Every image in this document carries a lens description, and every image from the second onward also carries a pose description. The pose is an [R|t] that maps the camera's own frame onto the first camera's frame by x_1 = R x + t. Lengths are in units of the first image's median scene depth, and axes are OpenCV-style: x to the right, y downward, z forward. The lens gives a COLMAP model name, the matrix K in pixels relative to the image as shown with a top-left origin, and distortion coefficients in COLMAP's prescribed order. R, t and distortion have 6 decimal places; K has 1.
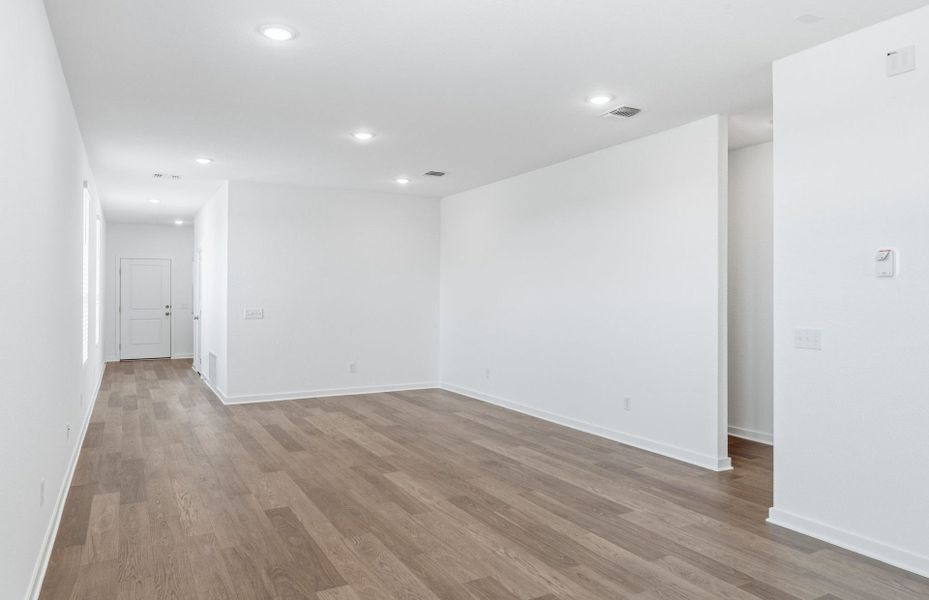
lens RADIAL K [[609.1, 0, 473.5], [0, 609.1, 300.3], [0, 0, 1]] dist [0.007656, -0.003229]
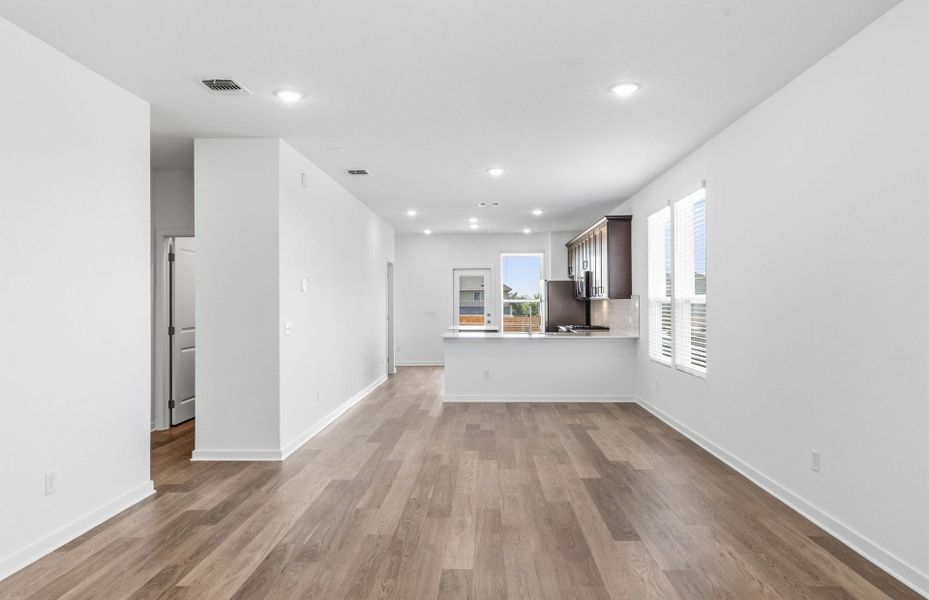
lens RADIAL K [[609.1, 0, 463.5], [0, 609.1, 298.5], [0, 0, 1]] dist [0.007656, -0.003229]
pose [[-0.849634, 0.004559, 0.527354, -0.568842], [0.006300, 0.999979, 0.001505, -0.011861], [-0.527336, 0.004601, -0.849644, 1.813201]]
